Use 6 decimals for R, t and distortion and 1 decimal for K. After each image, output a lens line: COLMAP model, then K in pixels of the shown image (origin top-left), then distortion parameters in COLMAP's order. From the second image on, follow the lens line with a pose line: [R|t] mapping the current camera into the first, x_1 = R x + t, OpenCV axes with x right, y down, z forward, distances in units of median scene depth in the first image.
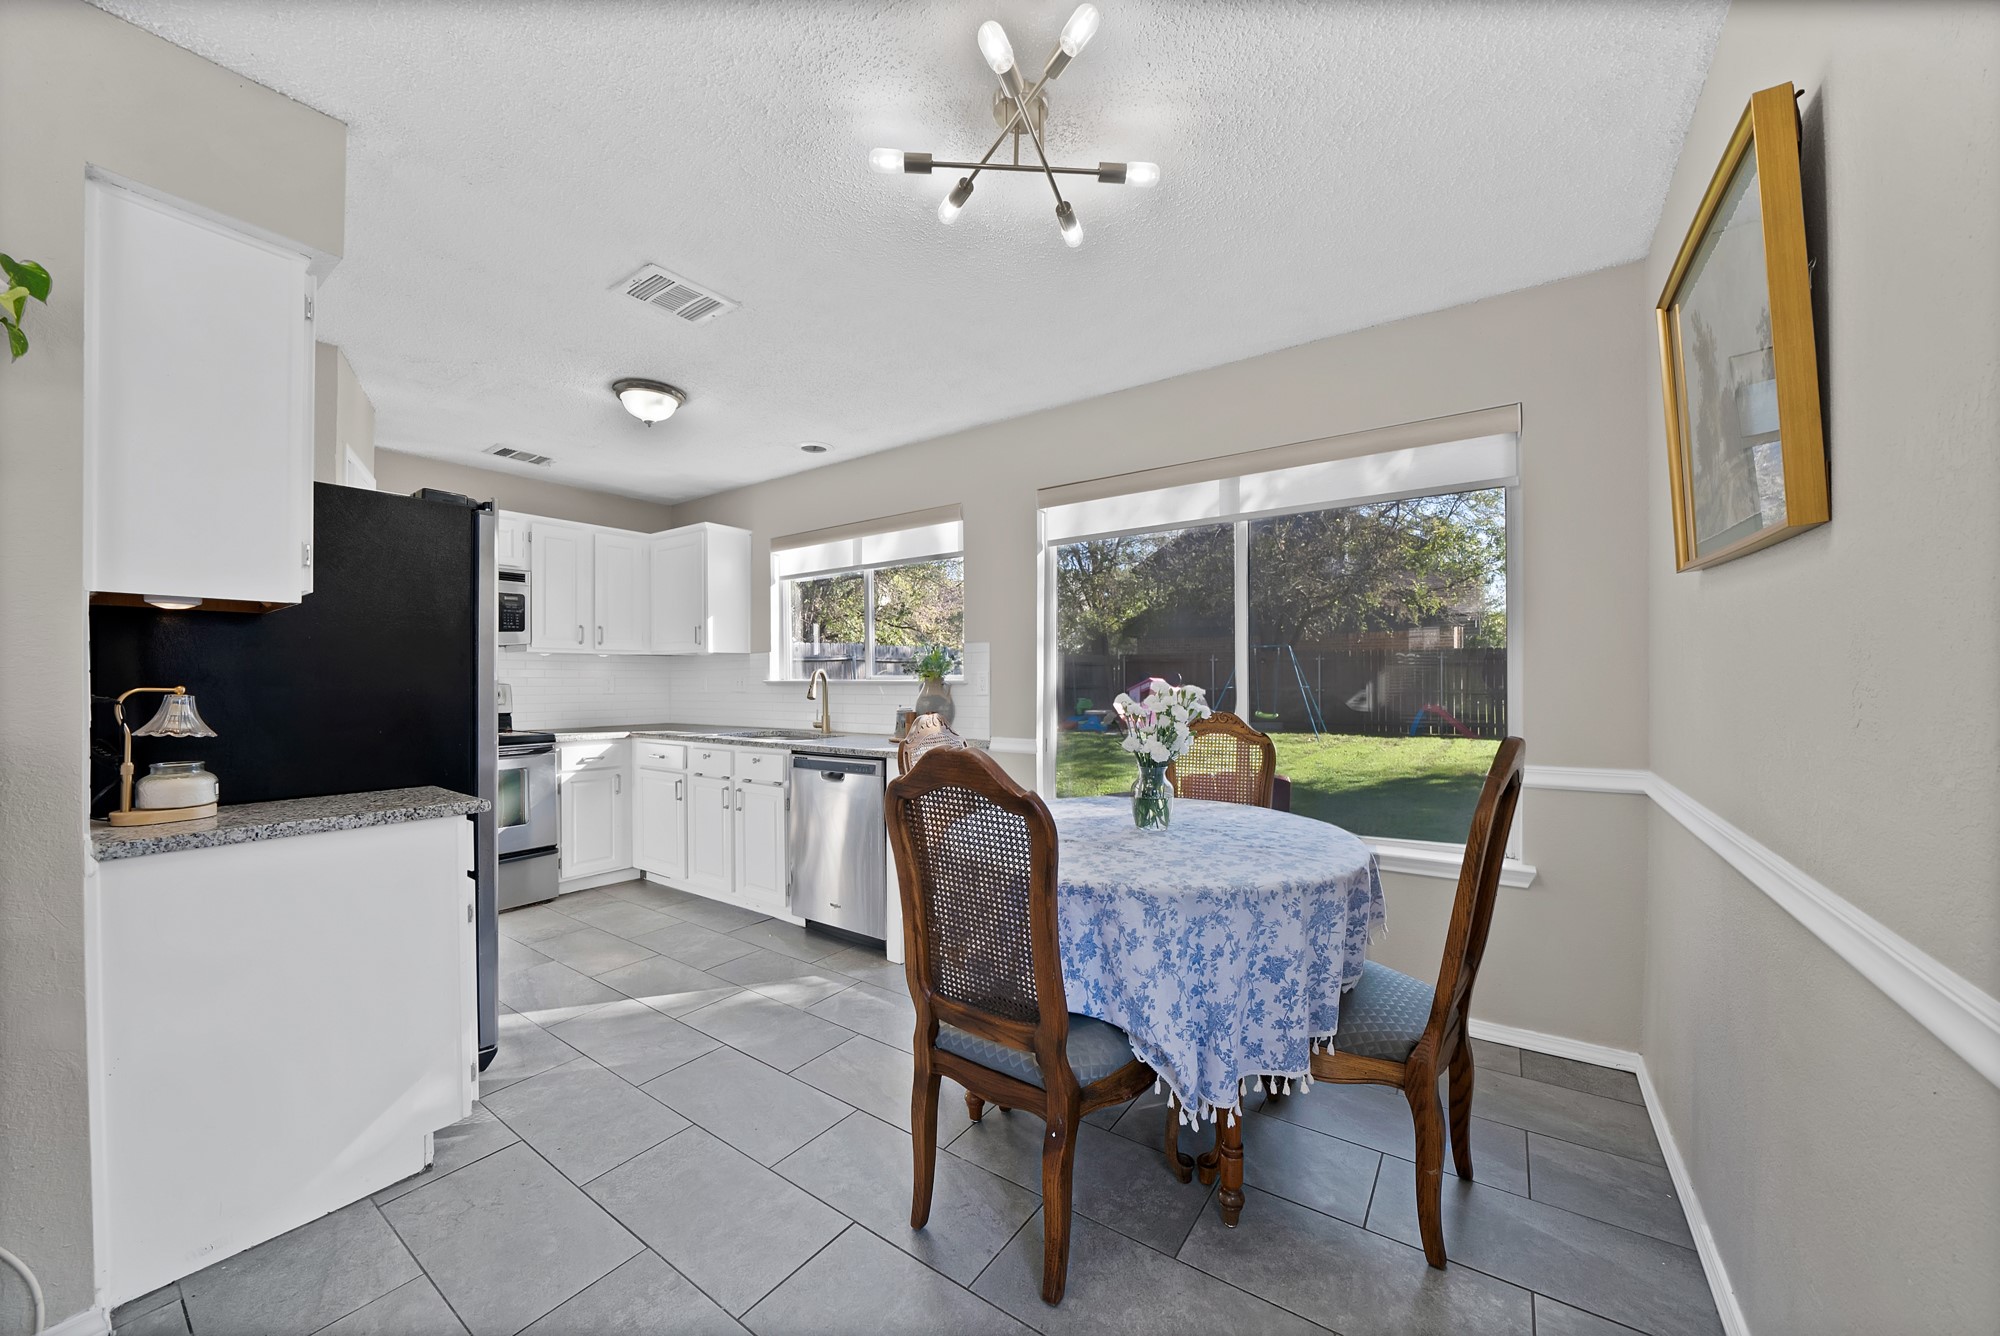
lens RADIAL K [[722.4, 0, 994.5], [0, 722.4, 674.1], [0, 0, 1]] dist [-0.022470, 0.000381]
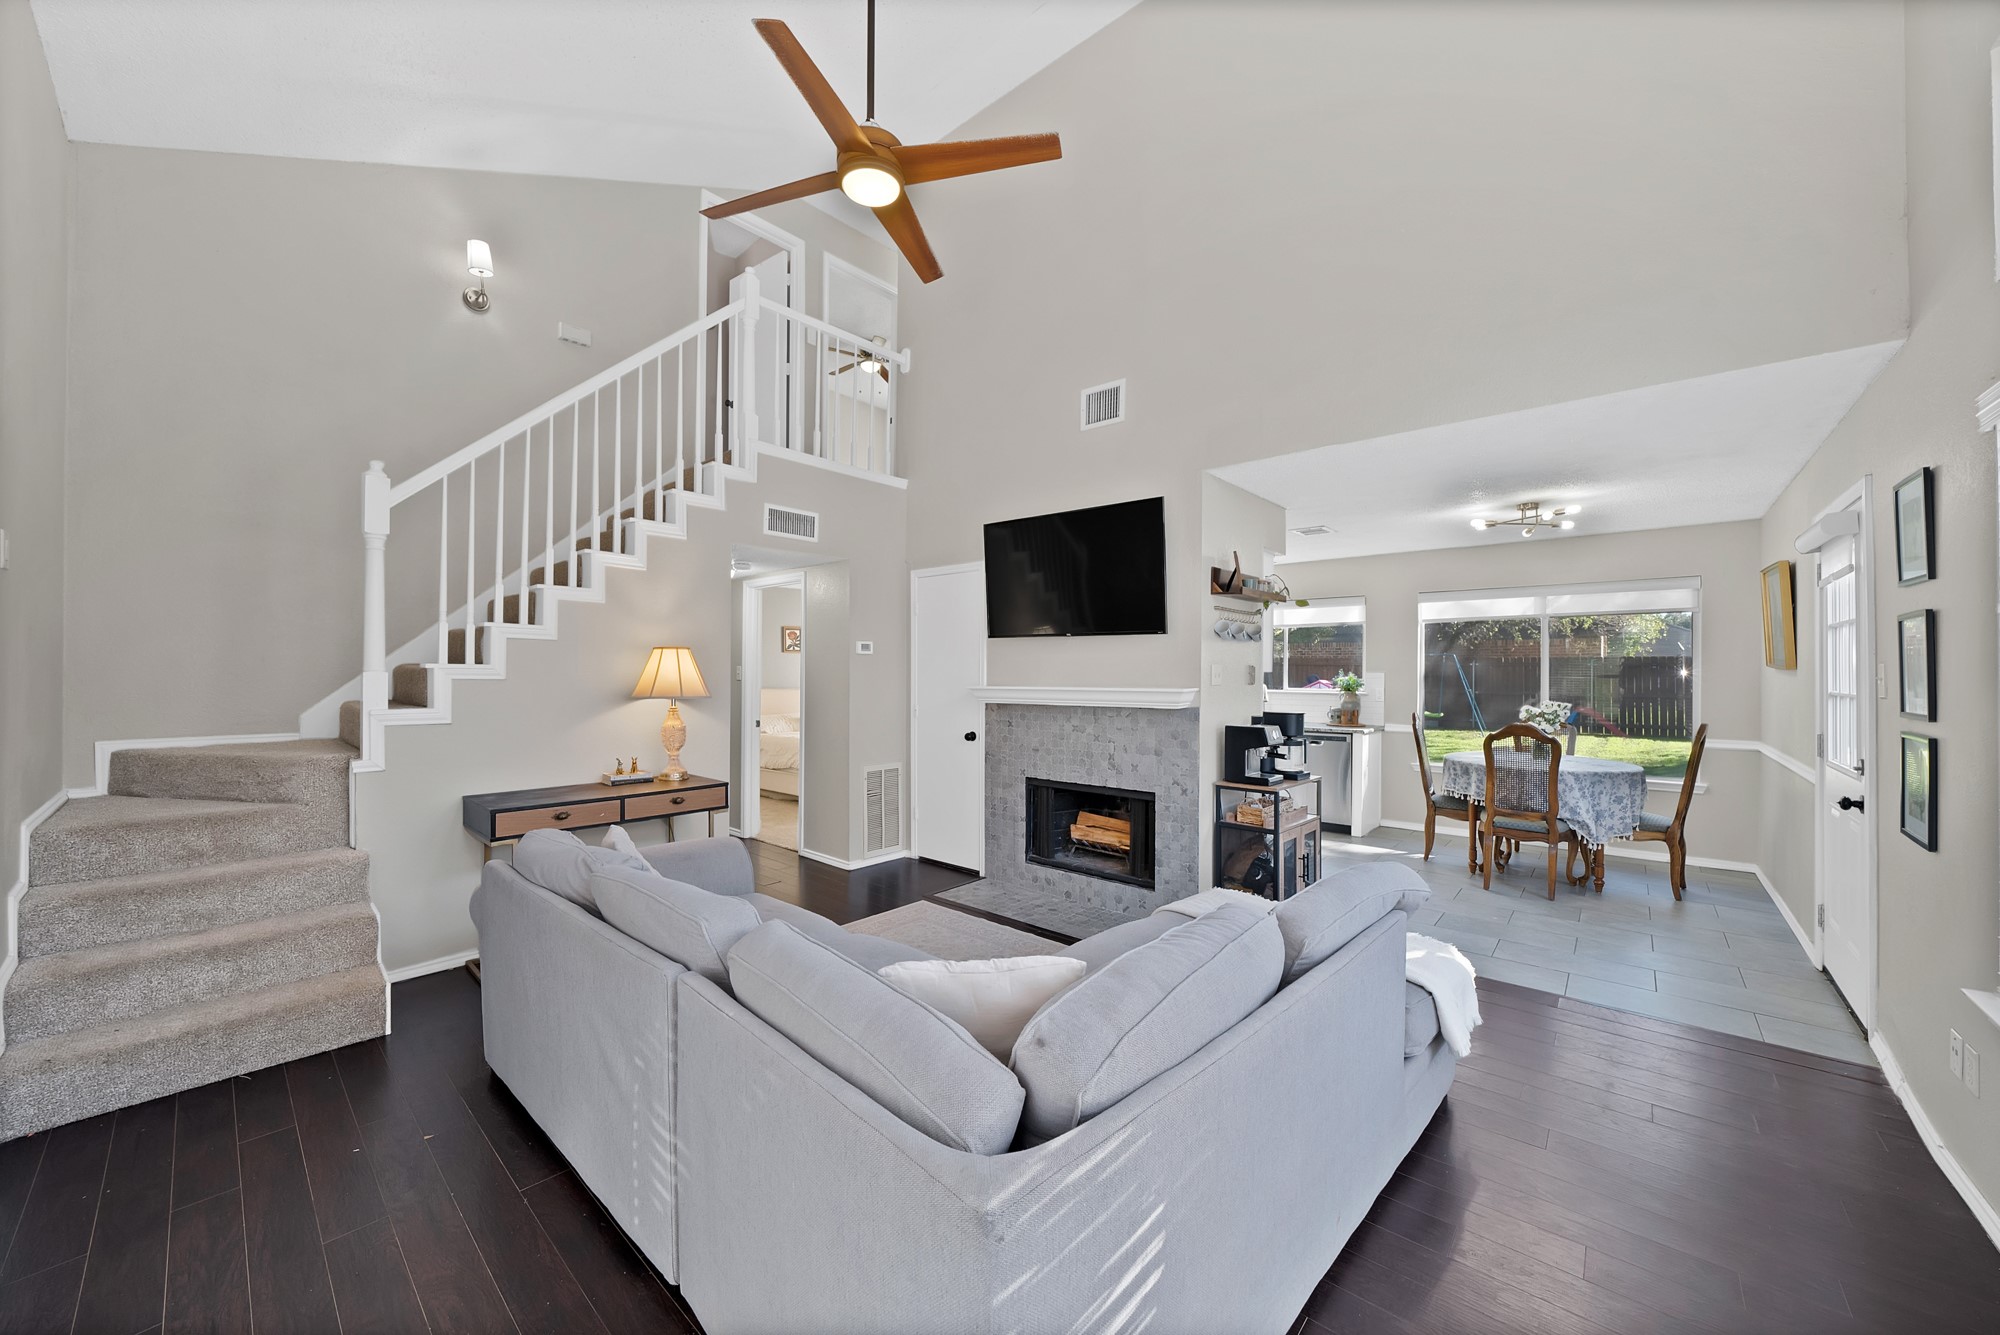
lens RADIAL K [[722.4, 0, 988.2], [0, 722.4, 671.4], [0, 0, 1]] dist [-0.022470, 0.000381]
pose [[0.992433, 0.010462, -0.122339, -0.770632], [-0.009655, 0.999928, 0.007184, -0.050214], [0.122405, -0.005949, 0.992462, -0.931870]]
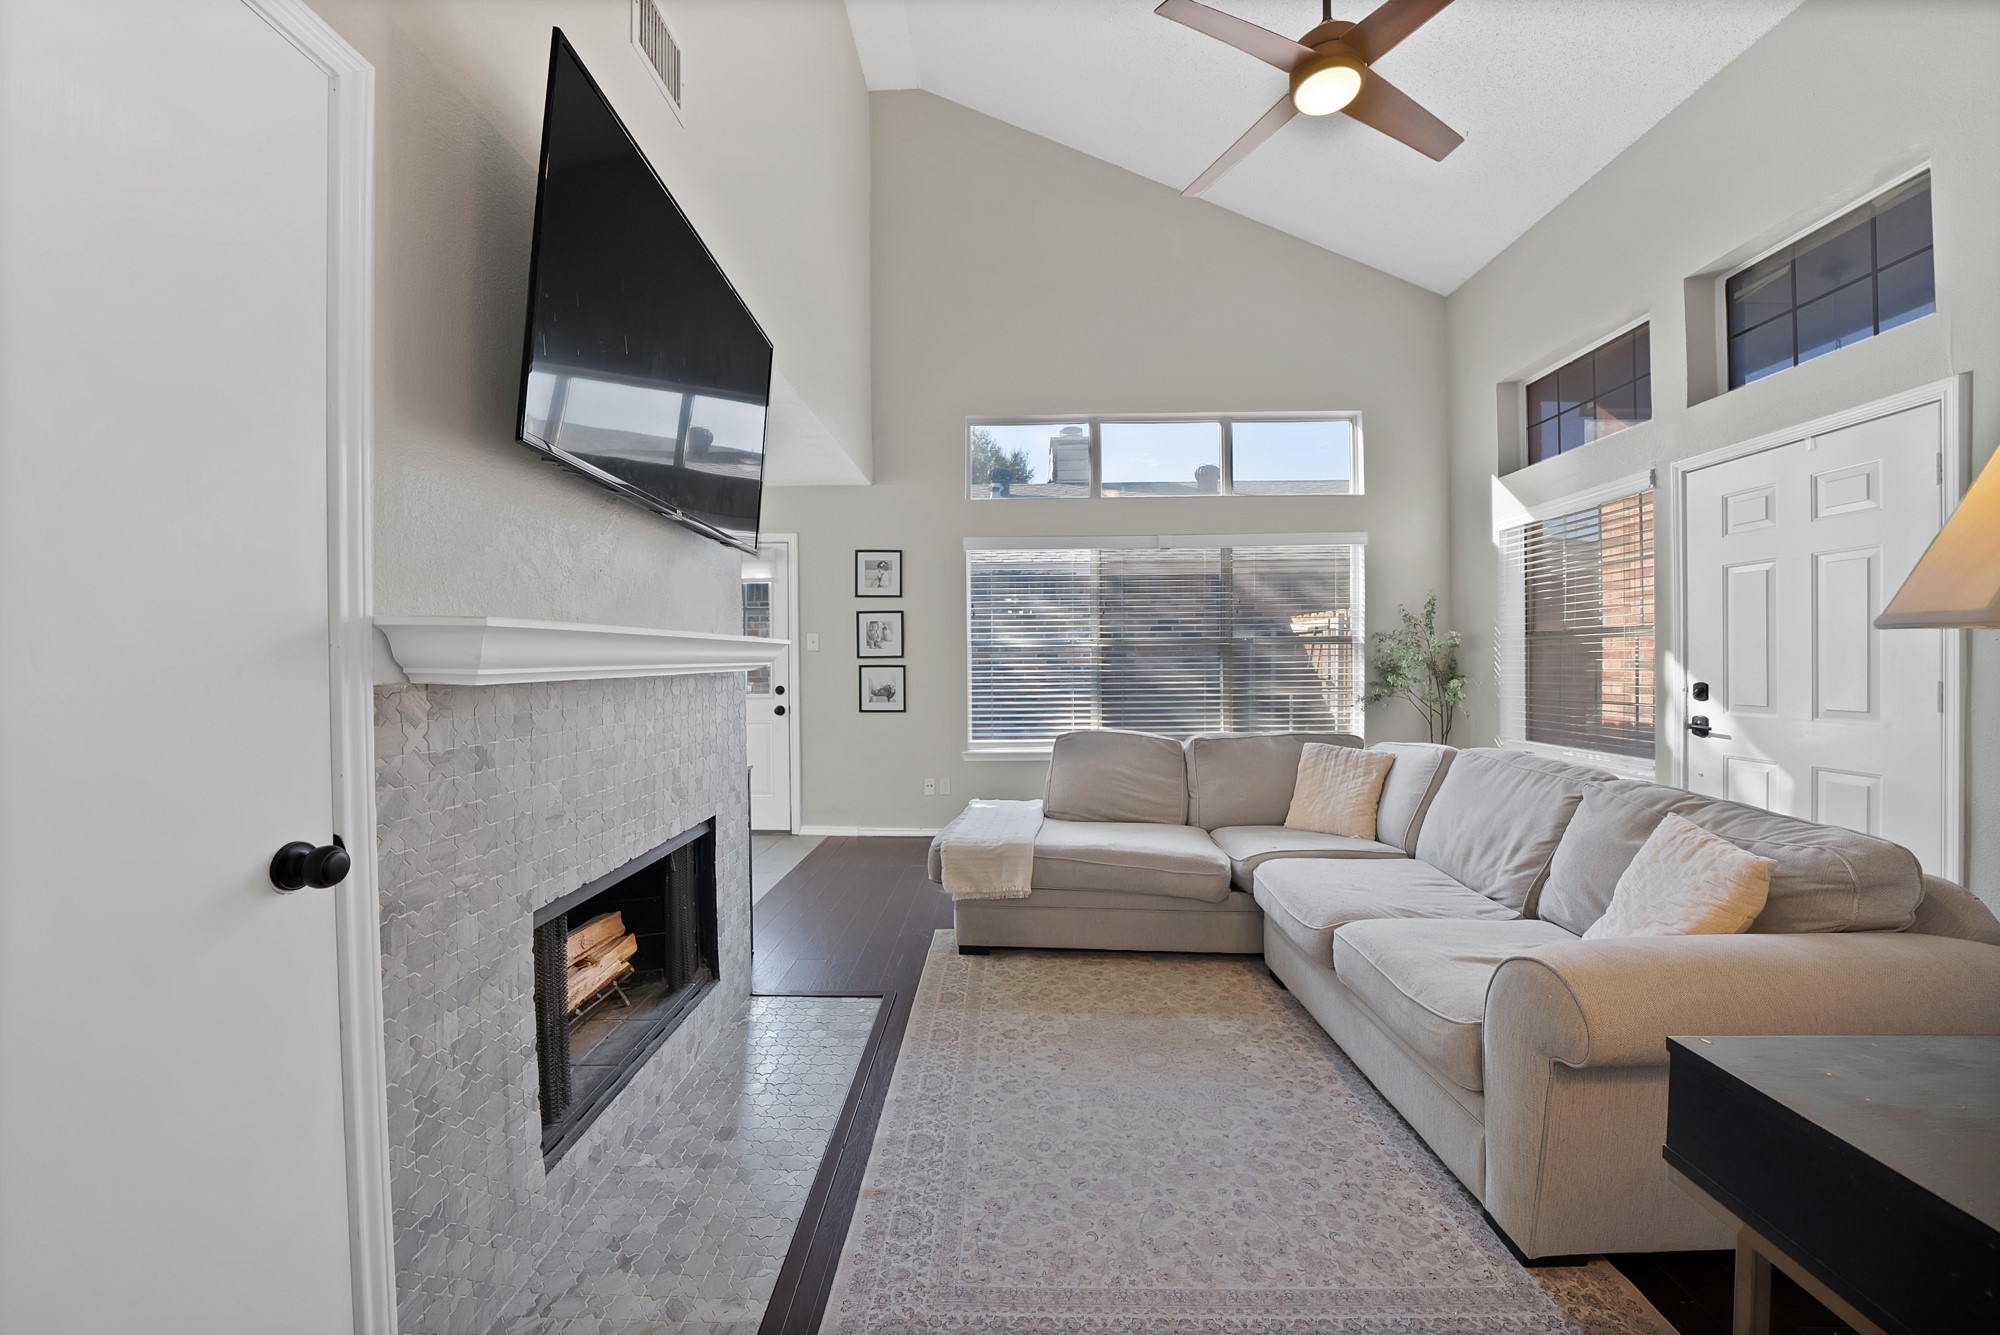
lens RADIAL K [[722.4, 0, 1006.9], [0, 722.4, 667.1], [0, 0, 1]] dist [-0.022470, 0.000381]
pose [[-0.565769, 0.006459, 0.824538, -1.340984], [0.008102, 0.999965, -0.002274, 0.010476], [-0.824524, 0.005394, -0.565801, 0.354270]]
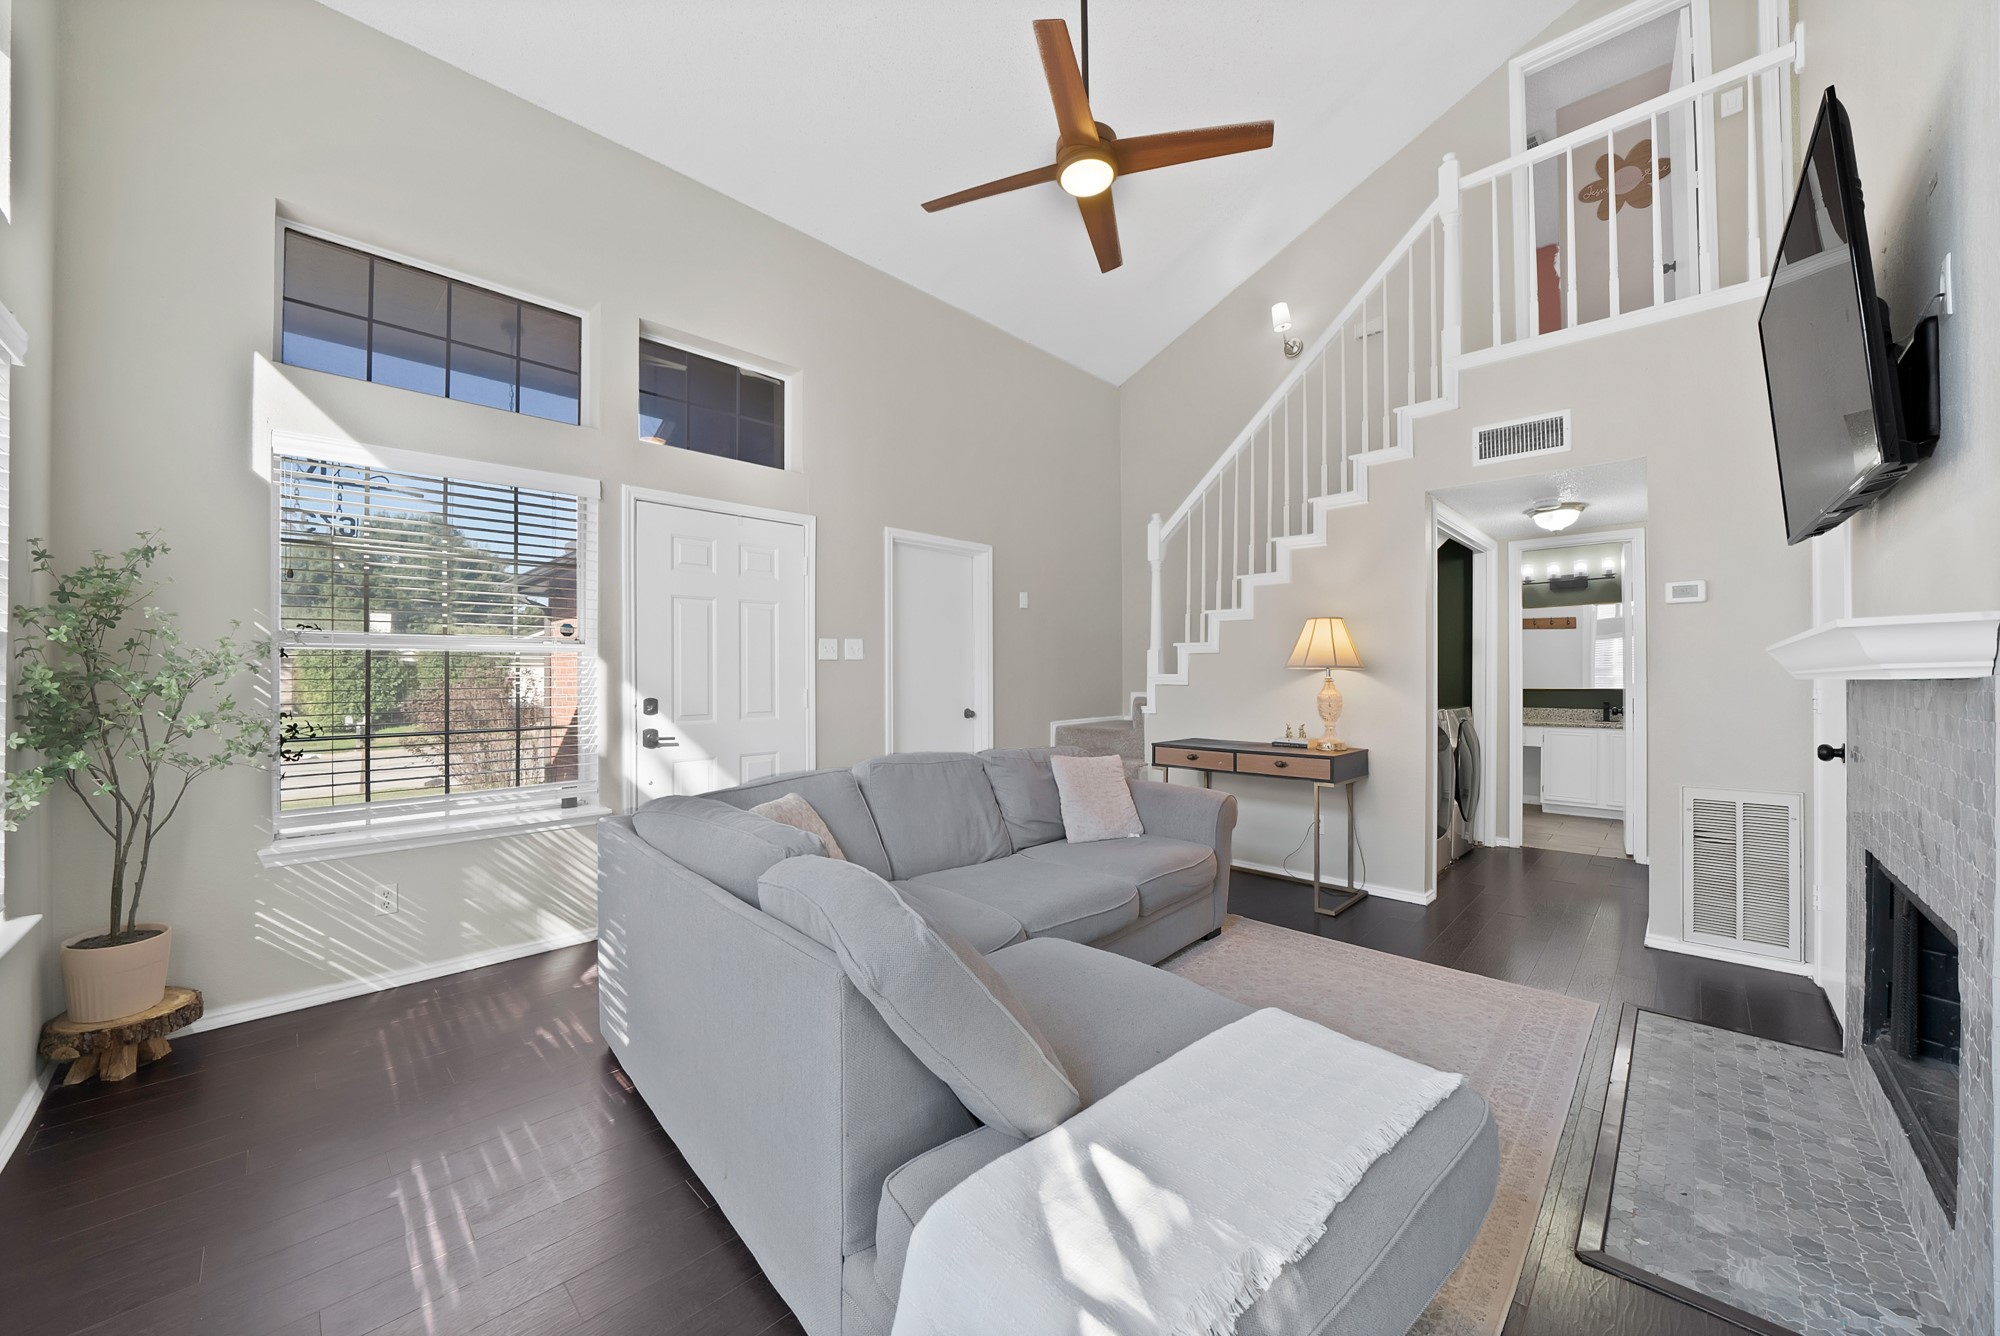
lens RADIAL K [[722.4, 0, 993.1], [0, 722.4, 675.4], [0, 0, 1]] dist [-0.022470, 0.000381]
pose [[-0.169661, 0.009275, -0.985459, -0.216185], [0.008943, 0.999929, 0.007872, 0.000069], [0.985462, -0.007477, -0.169732, -0.227460]]
